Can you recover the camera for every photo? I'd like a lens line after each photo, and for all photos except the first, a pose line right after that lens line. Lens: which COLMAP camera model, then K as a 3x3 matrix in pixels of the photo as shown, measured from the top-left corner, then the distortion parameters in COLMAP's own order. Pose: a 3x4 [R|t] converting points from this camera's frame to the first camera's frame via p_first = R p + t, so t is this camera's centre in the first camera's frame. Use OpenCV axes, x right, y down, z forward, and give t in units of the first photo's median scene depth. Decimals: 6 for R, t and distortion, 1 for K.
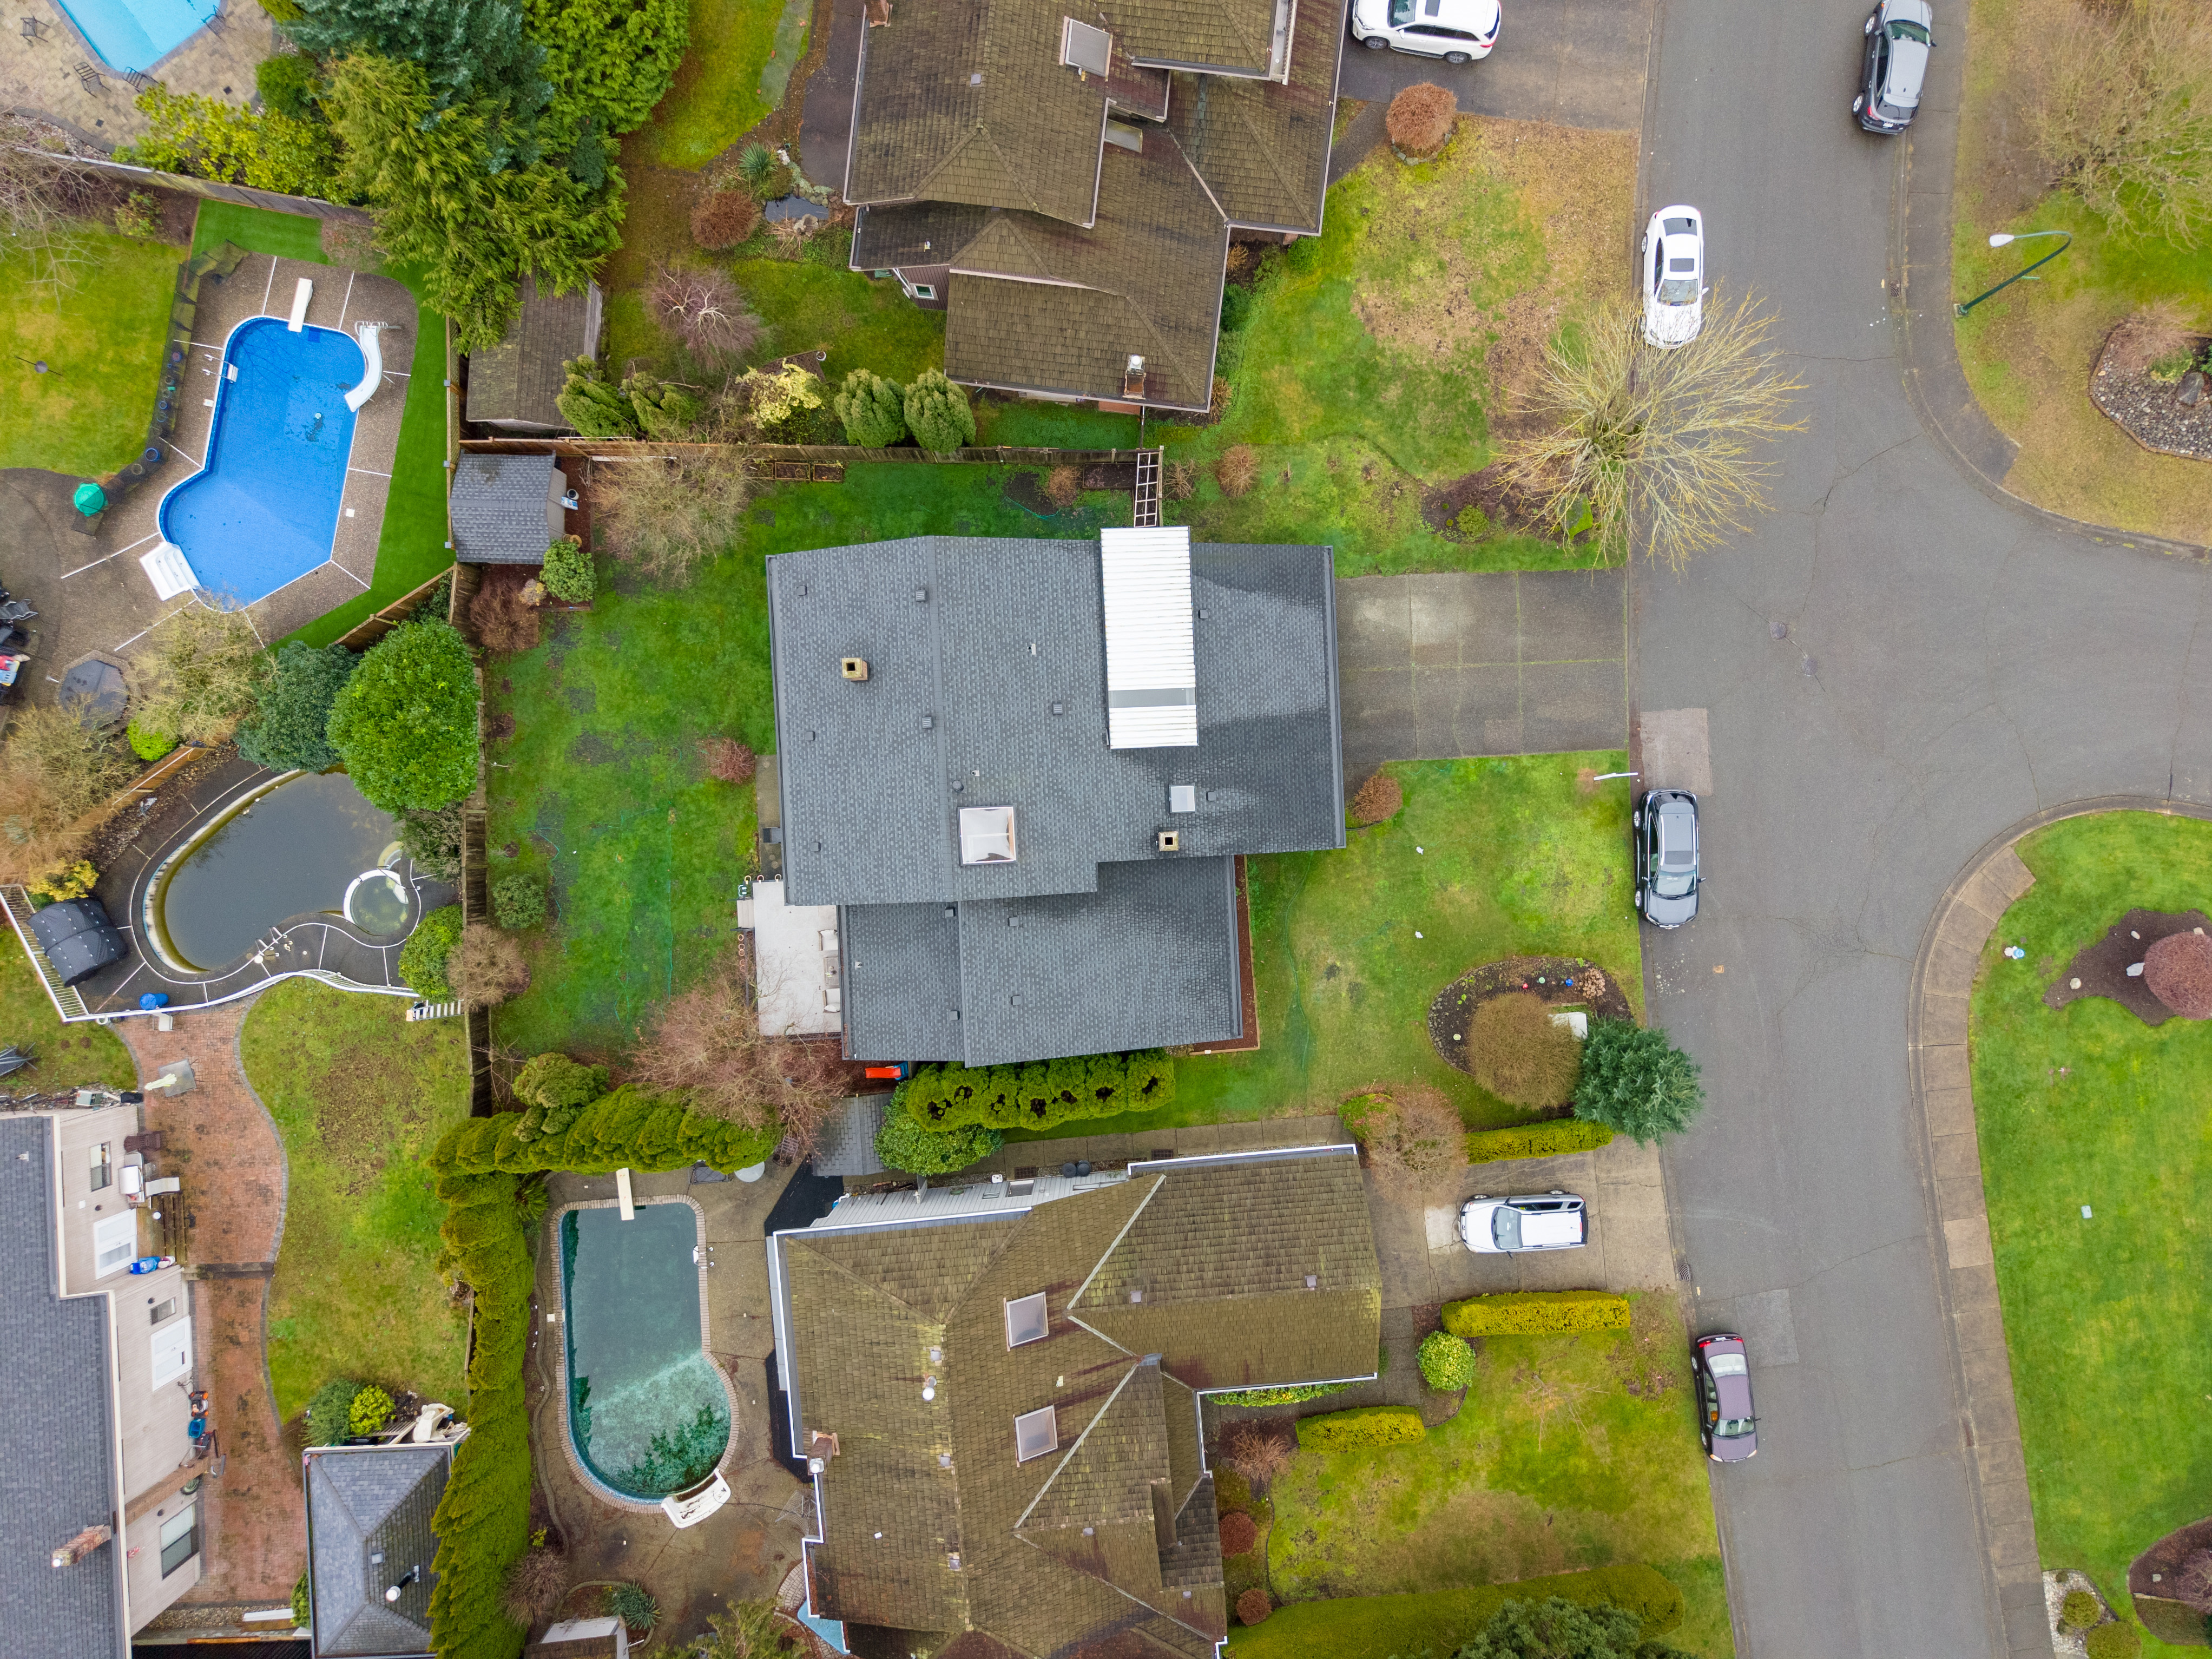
lens RADIAL K [[1478.3, 0, 1107.2], [0, 1478.3, 833.6], [0, 0, 1]] dist [0.026492, -0.028379]
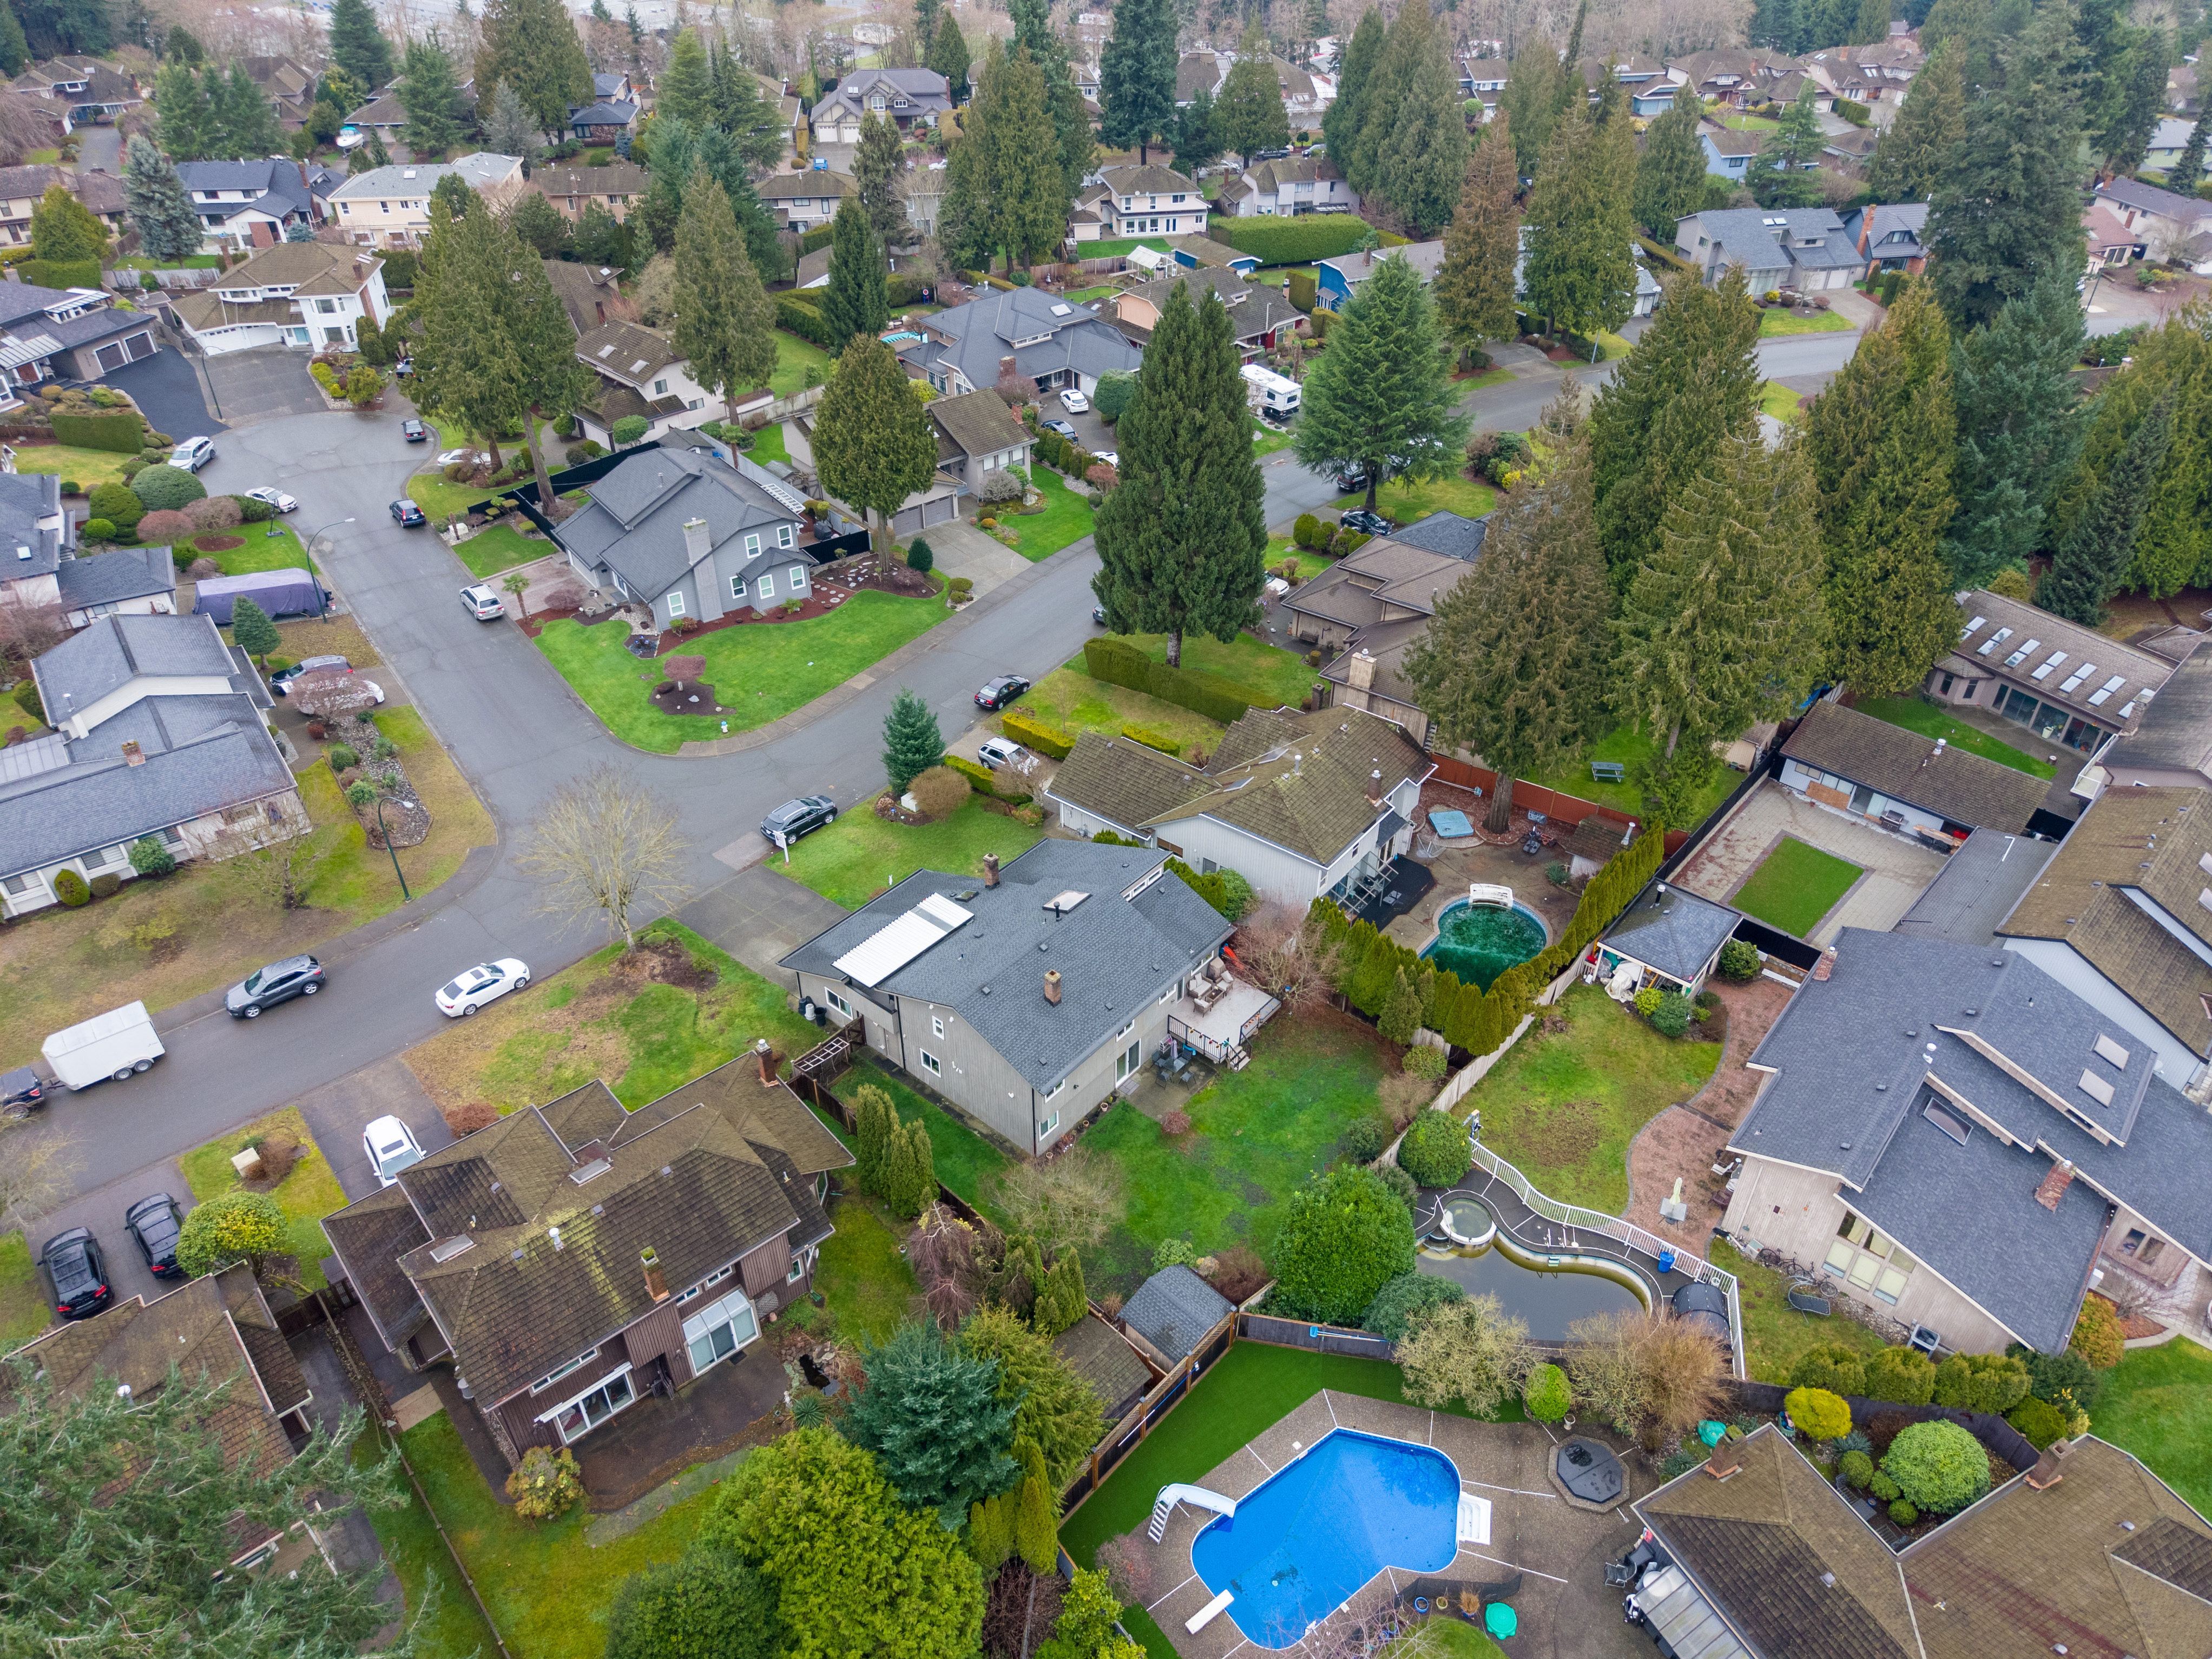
lens RADIAL K [[1478.3, 0, 1107.2], [0, 1478.3, 833.6], [0, 0, 1]] dist [0.026492, -0.028379]
pose [[-0.735808, -0.401251, 0.545512, -0.824311], [0.677190, -0.436136, 0.592621, -0.762277], [0.000127, 0.805471, 0.592636, -0.003817]]
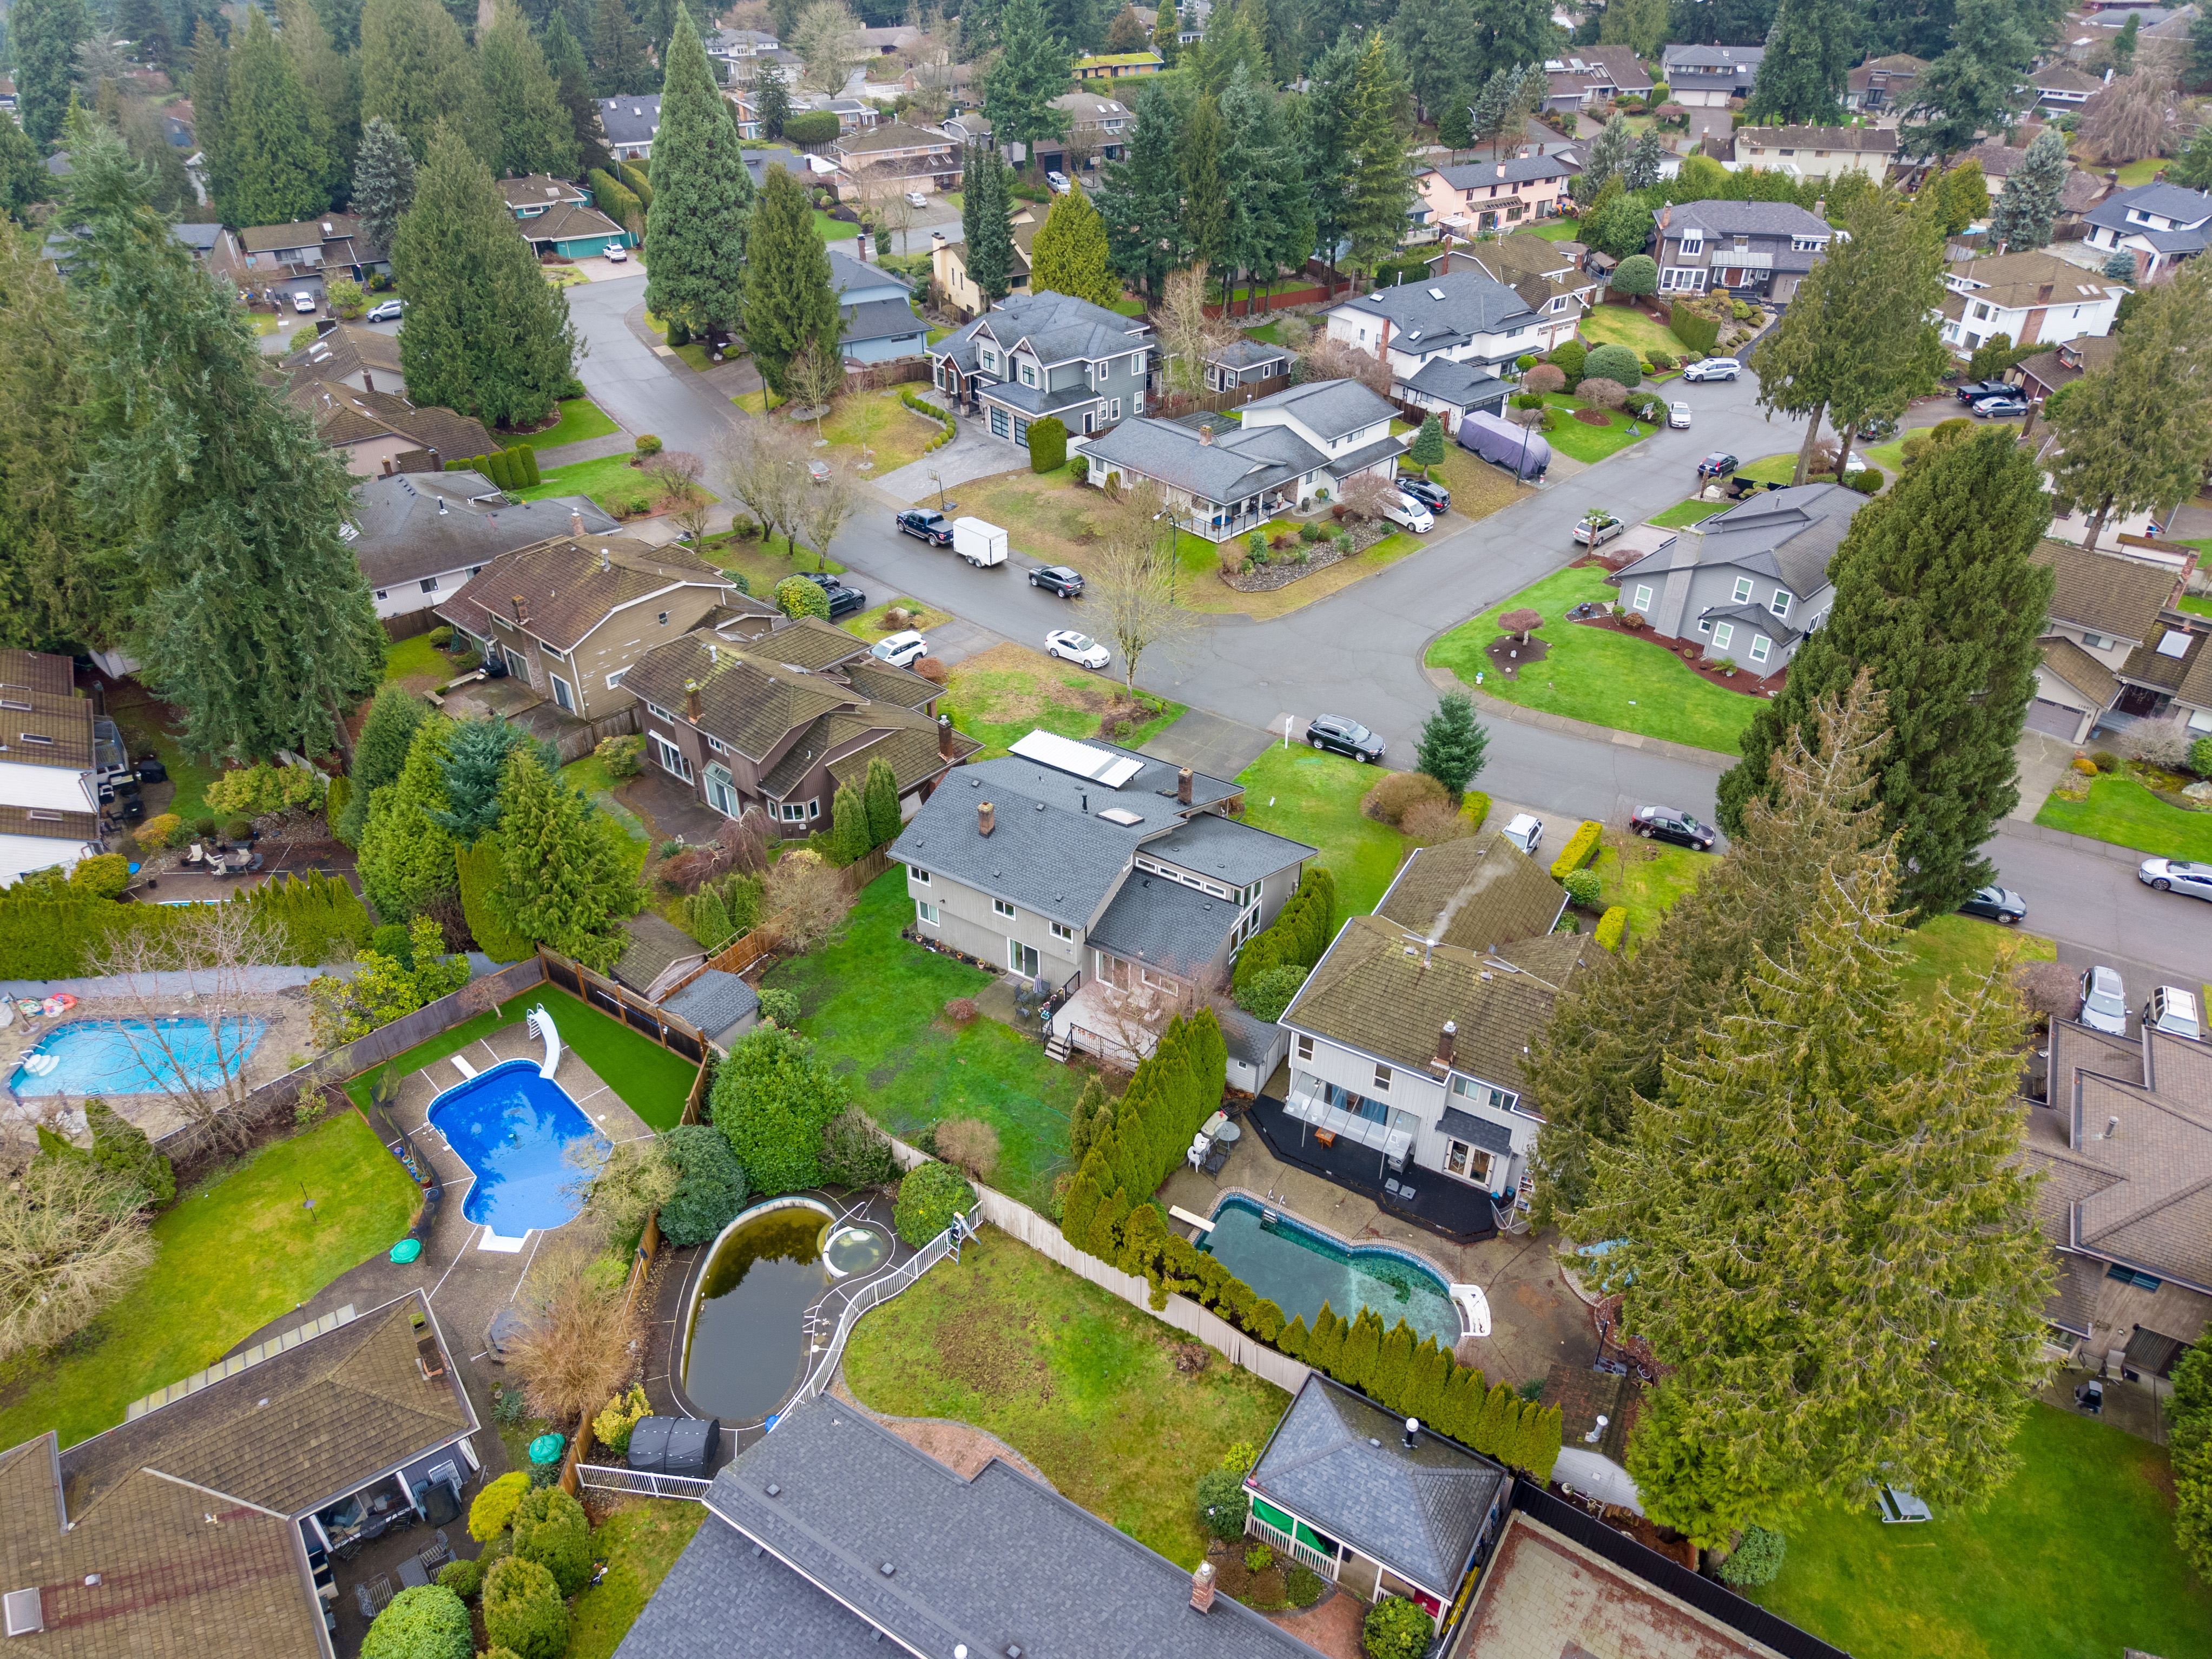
lens RADIAL K [[1478.3, 0, 1107.2], [0, 1478.3, 833.6], [0, 0, 1]] dist [0.026492, -0.028379]
pose [[0.571766, -0.464411, 0.676318, -0.995824], [0.820406, 0.327780, -0.468501, 0.625887], [-0.004106, 0.822729, 0.568420, 0.108957]]
